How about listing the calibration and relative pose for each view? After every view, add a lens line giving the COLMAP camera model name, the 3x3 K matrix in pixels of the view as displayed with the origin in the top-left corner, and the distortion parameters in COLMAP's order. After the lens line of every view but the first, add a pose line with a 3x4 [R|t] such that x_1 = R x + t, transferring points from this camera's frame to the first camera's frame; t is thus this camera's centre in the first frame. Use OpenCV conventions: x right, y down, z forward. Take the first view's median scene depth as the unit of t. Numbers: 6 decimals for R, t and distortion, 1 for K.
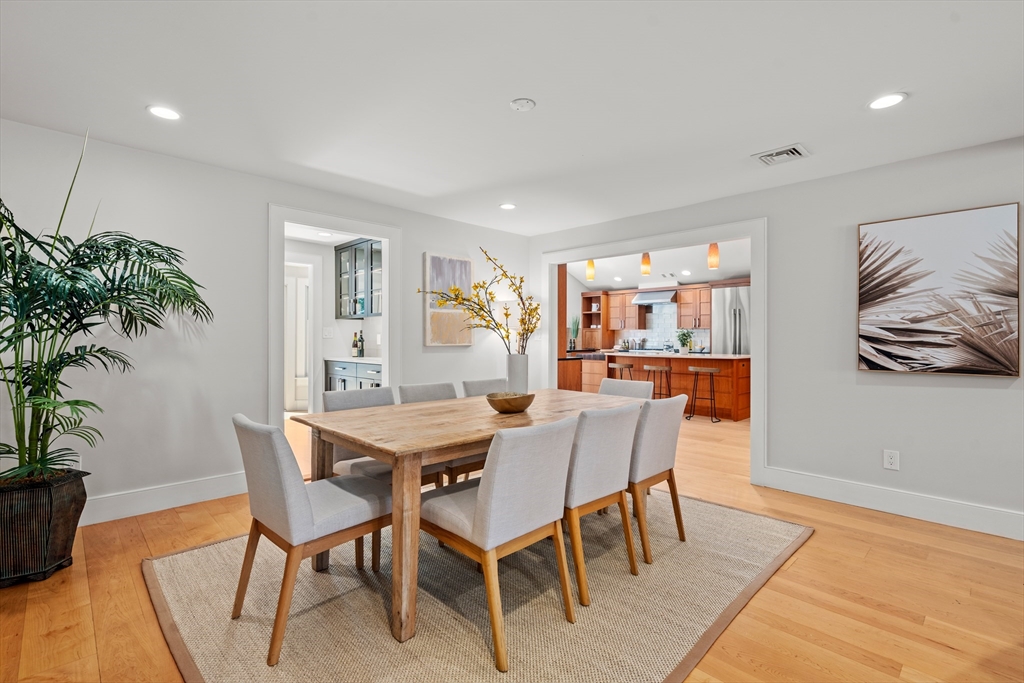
lens RADIAL K [[464.2, 0, 512.0], [0, 464.2, 341.5], [0, 0, 1]] dist [-0.000821, 0.000304]
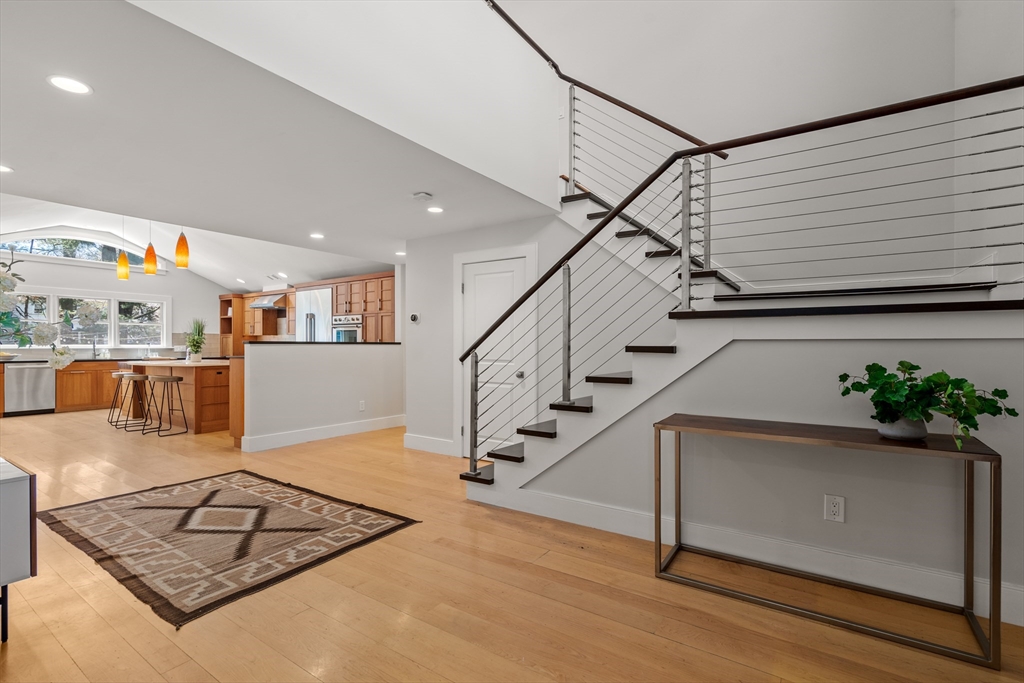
lens RADIAL K [[468.0, 0, 514.2], [0, 468.0, 346.4], [0, 0, 1]] dist [0.000706, 0.000074]
pose [[0.983836, -0.006362, 0.178957, 2.043719], [0.007095, 0.999969, -0.003457, 0.010999], [-0.178929, 0.004671, 0.983851, -0.055183]]
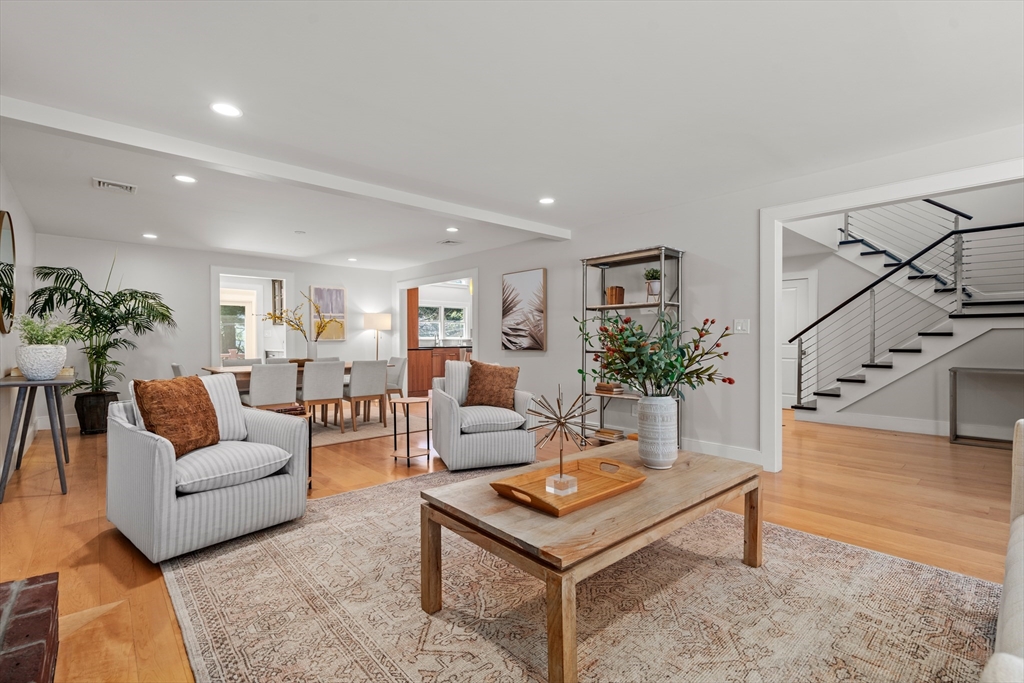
lens RADIAL K [[468.0, 0, 514.2], [0, 468.0, 346.4], [0, 0, 1]] dist [0.000706, 0.000074]
pose [[0.999046, -0.007266, -0.043061, 0.957934], [0.007502, 0.999958, 0.005318, 0.040215], [0.043021, -0.005636, 0.999058, -1.033098]]
